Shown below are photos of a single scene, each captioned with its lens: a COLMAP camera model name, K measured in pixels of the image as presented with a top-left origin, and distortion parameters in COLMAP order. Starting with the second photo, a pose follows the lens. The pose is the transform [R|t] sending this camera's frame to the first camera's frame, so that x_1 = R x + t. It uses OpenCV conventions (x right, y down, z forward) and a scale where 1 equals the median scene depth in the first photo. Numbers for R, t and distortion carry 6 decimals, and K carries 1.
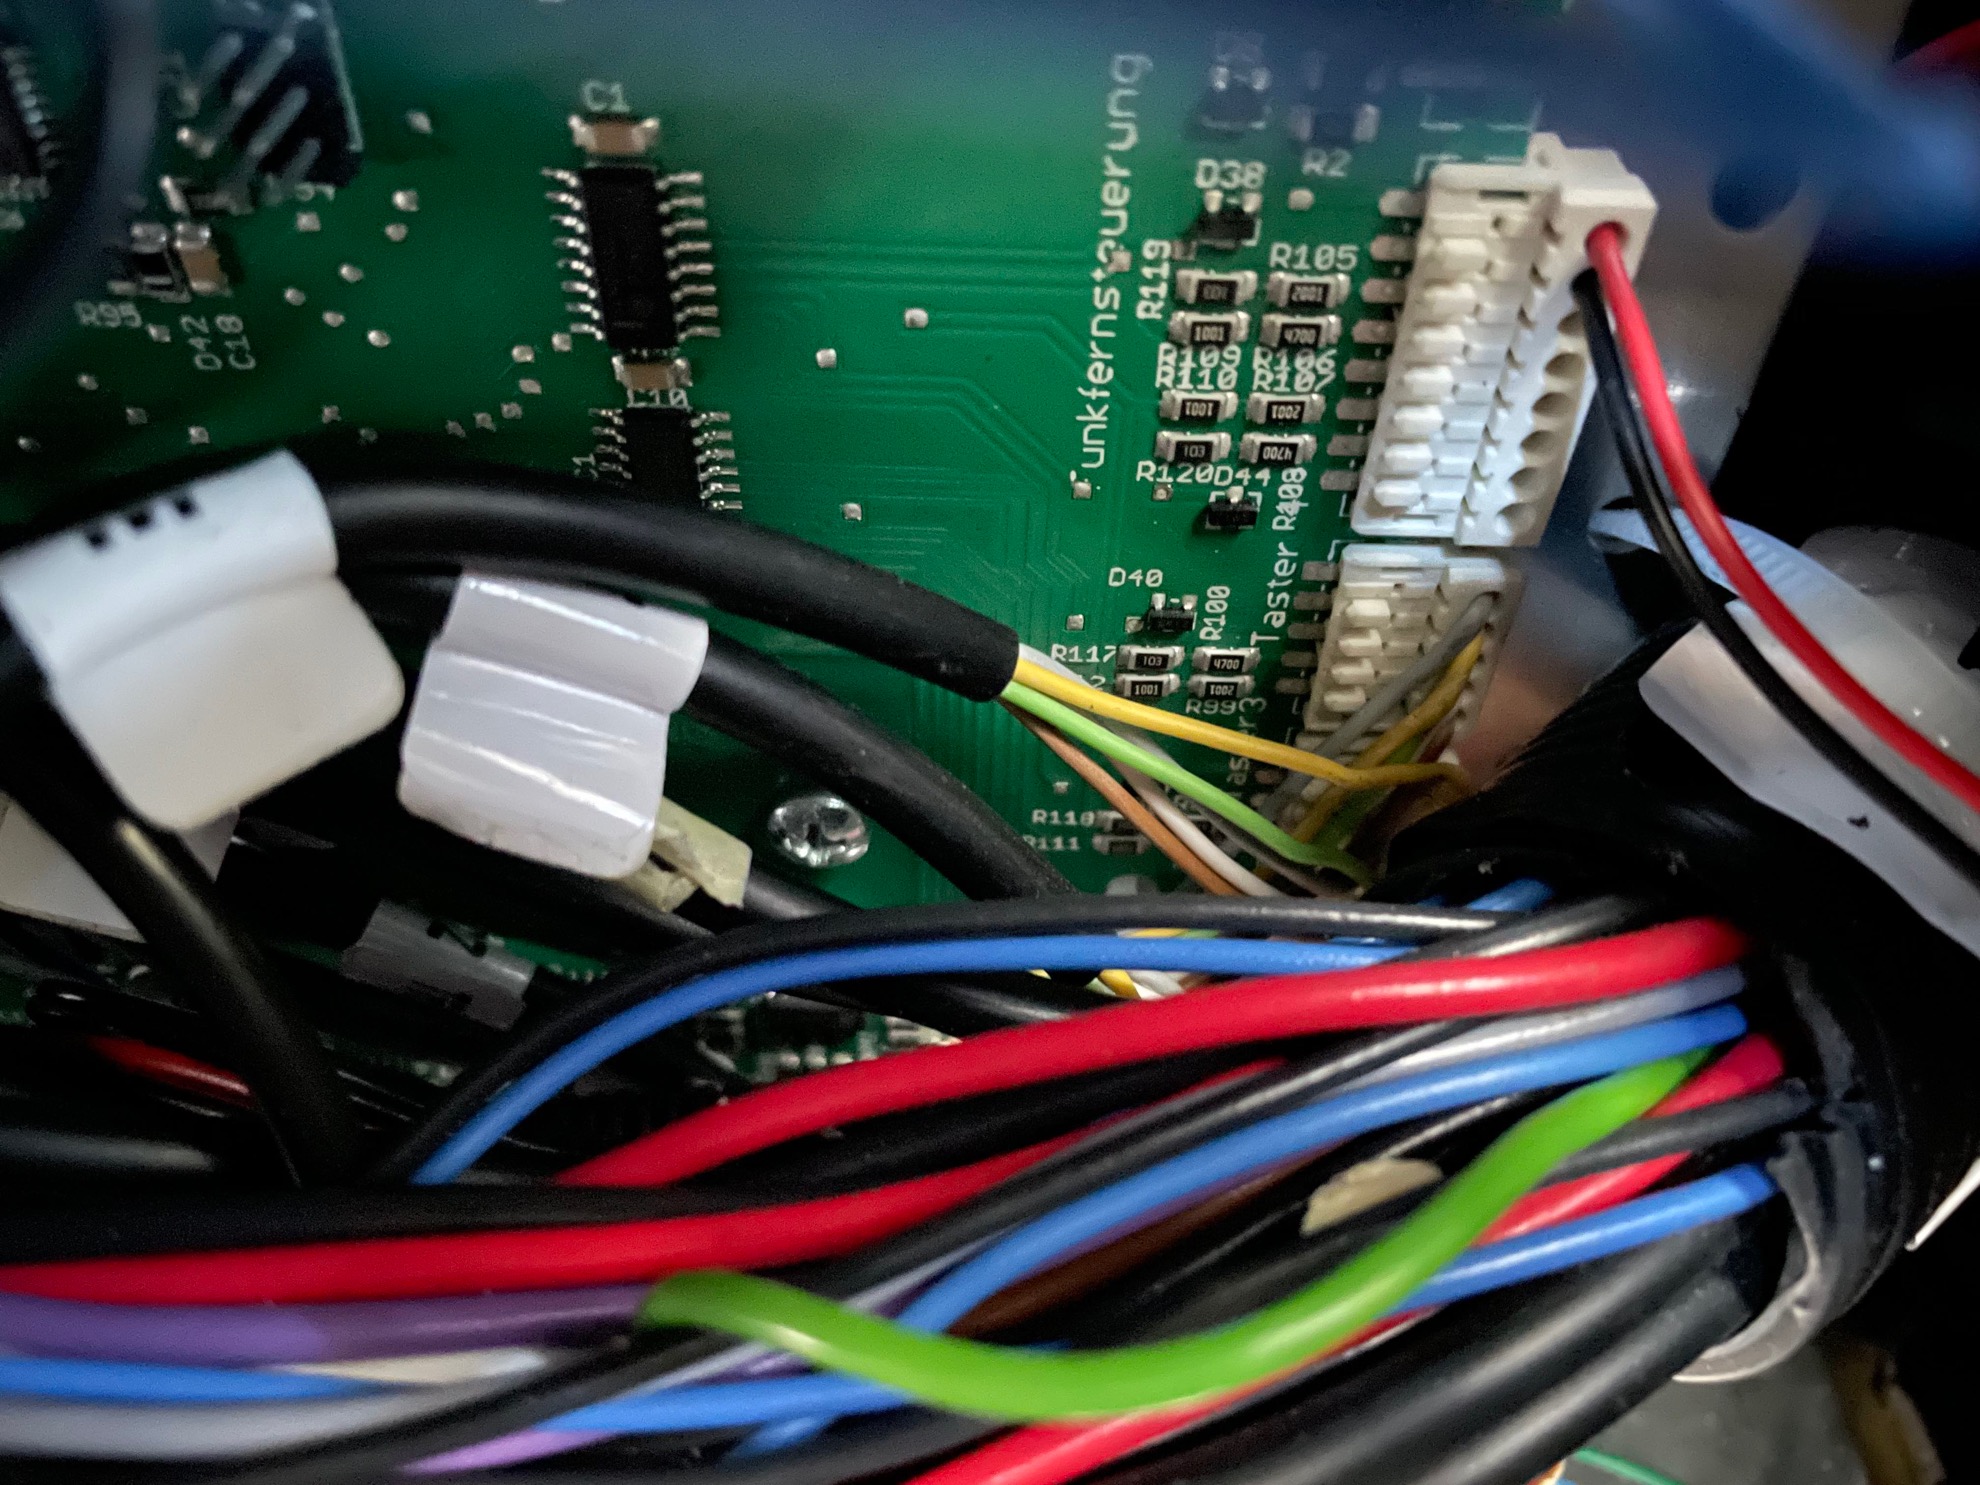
lens RADIAL K [[1504.2, 0, 1014.6], [0, 1504.2, 734.0], [0, 0, 1]] dist [0.028276, -0.063808]
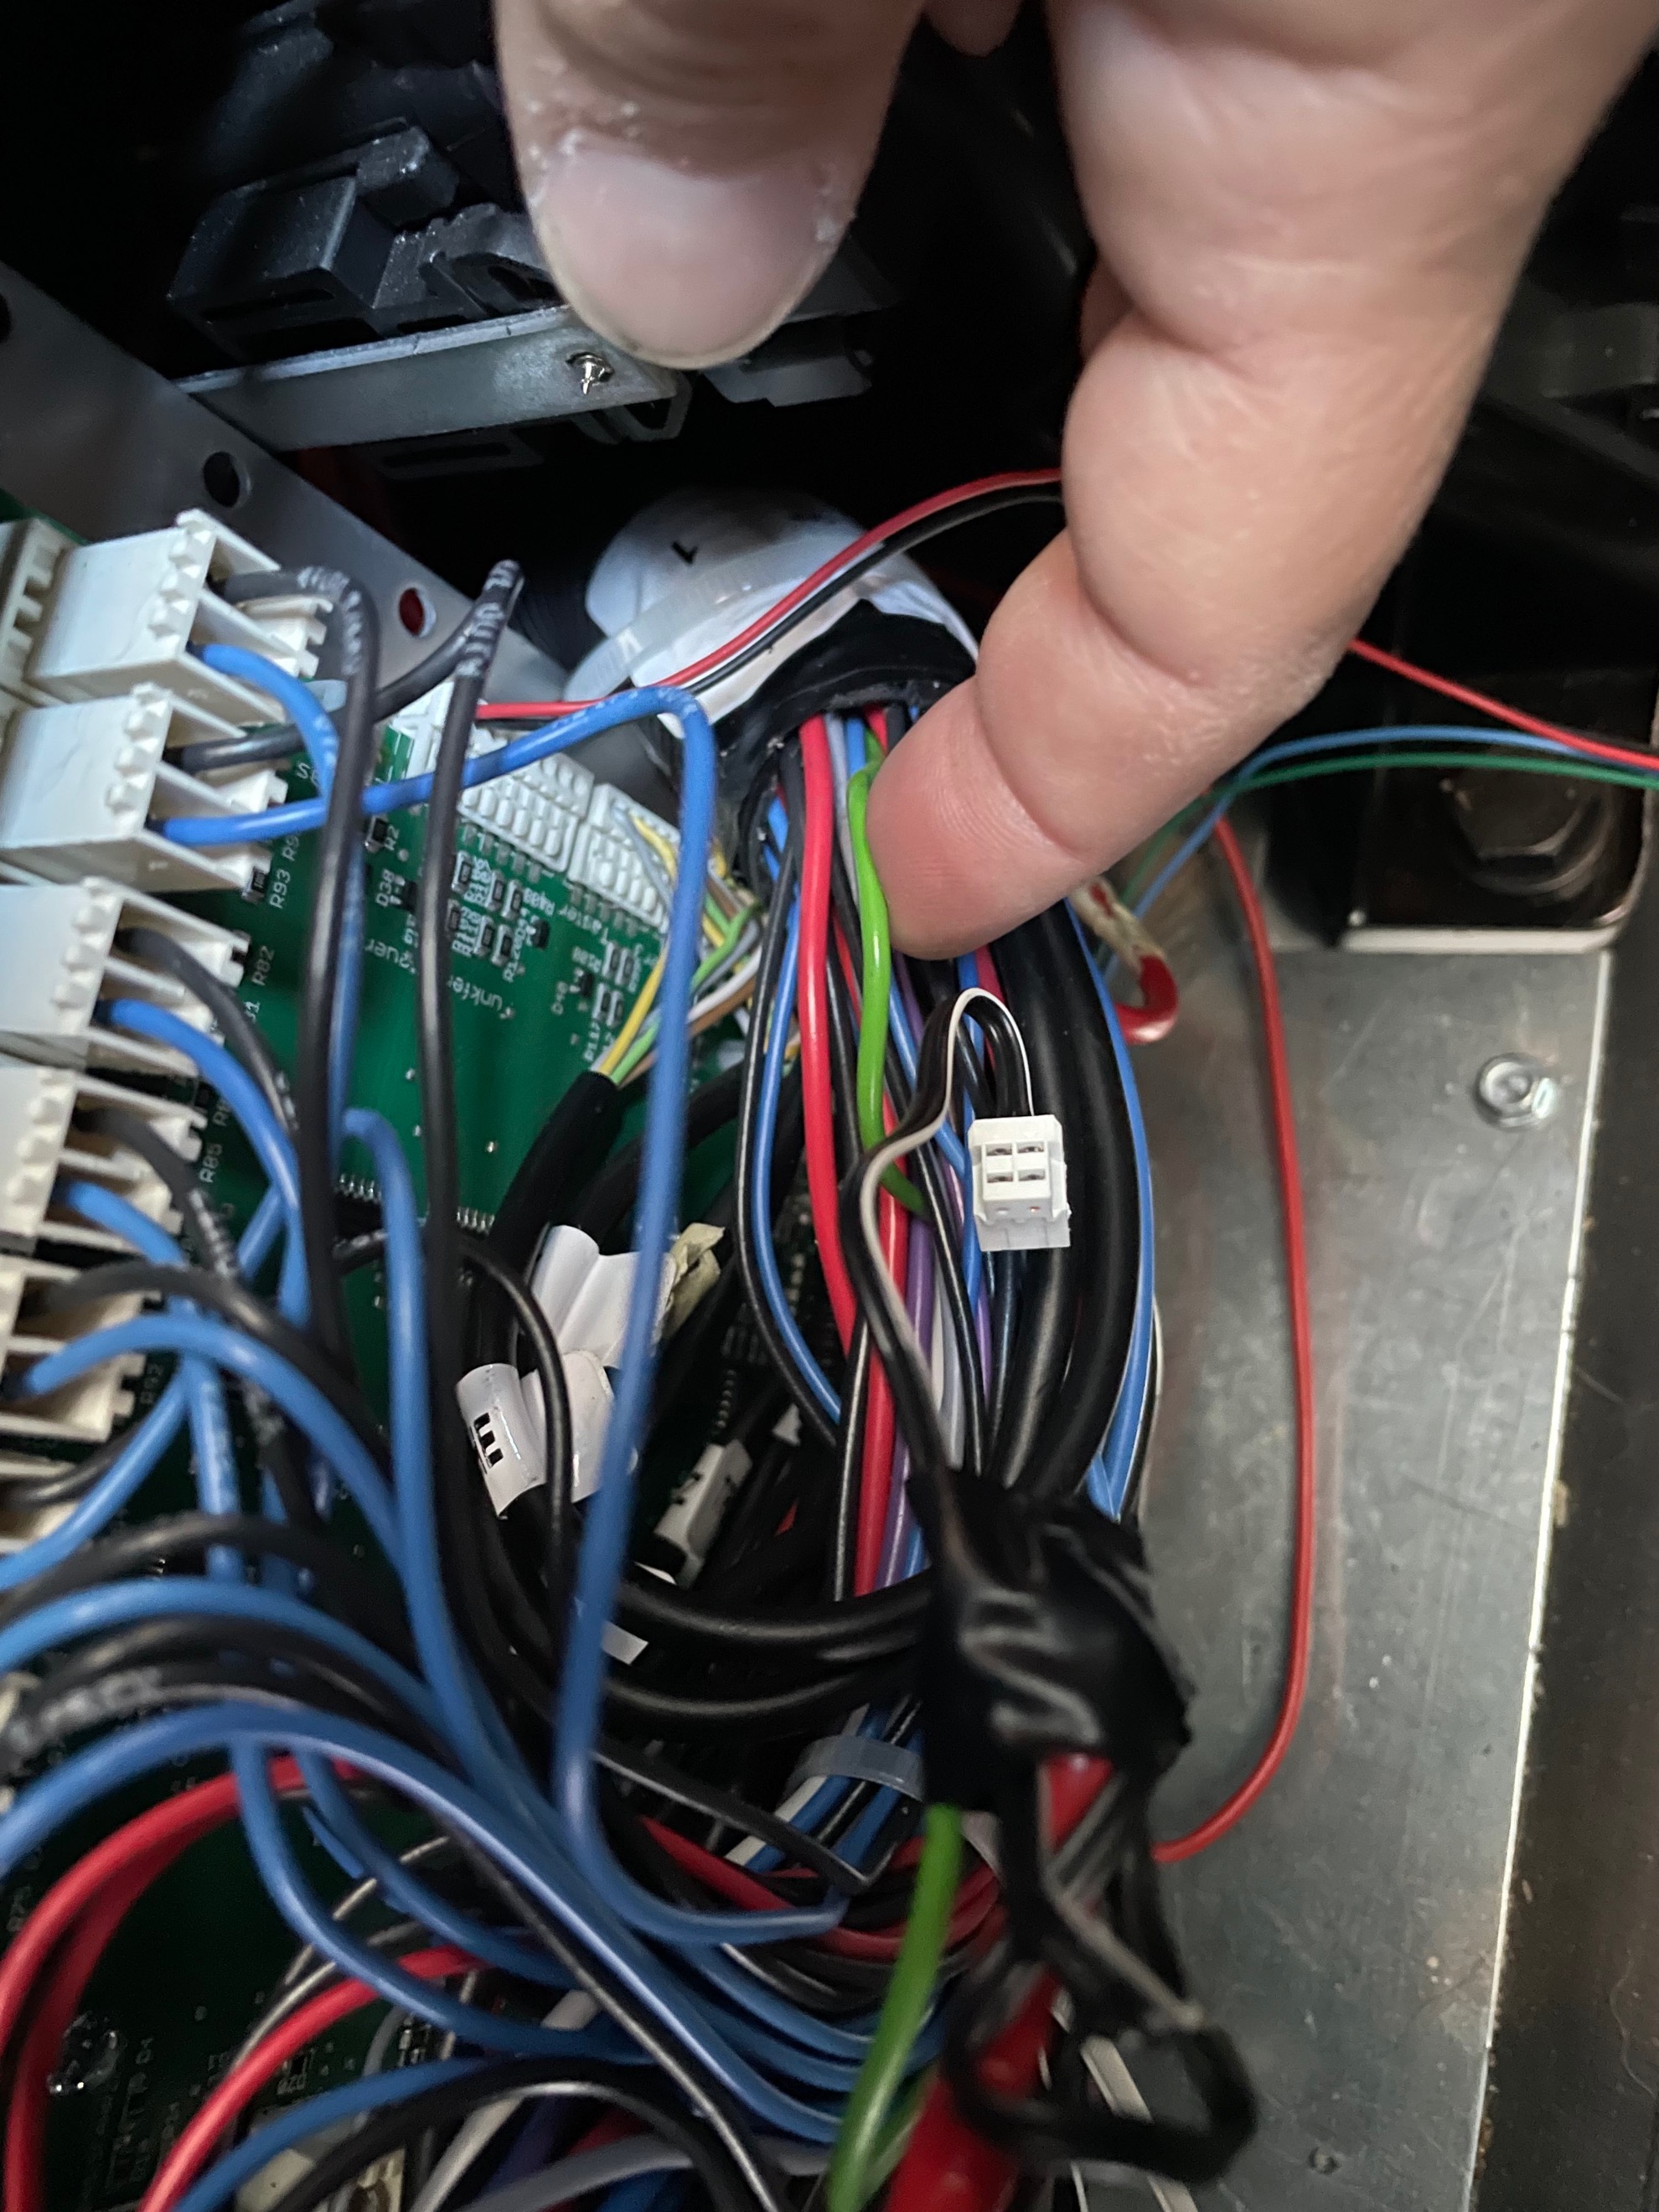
lens RADIAL K [[1680.4, 0, 829.5], [0, 1680.4, 1106.0], [0, 0, 1]] dist [0.028276, -0.063808]
pose [[0.167857, -0.972340, 0.162418, -0.315602], [0.961216, 0.198005, 0.191982, -0.161346], [-0.218831, 0.123894, 0.967865, -0.956228]]
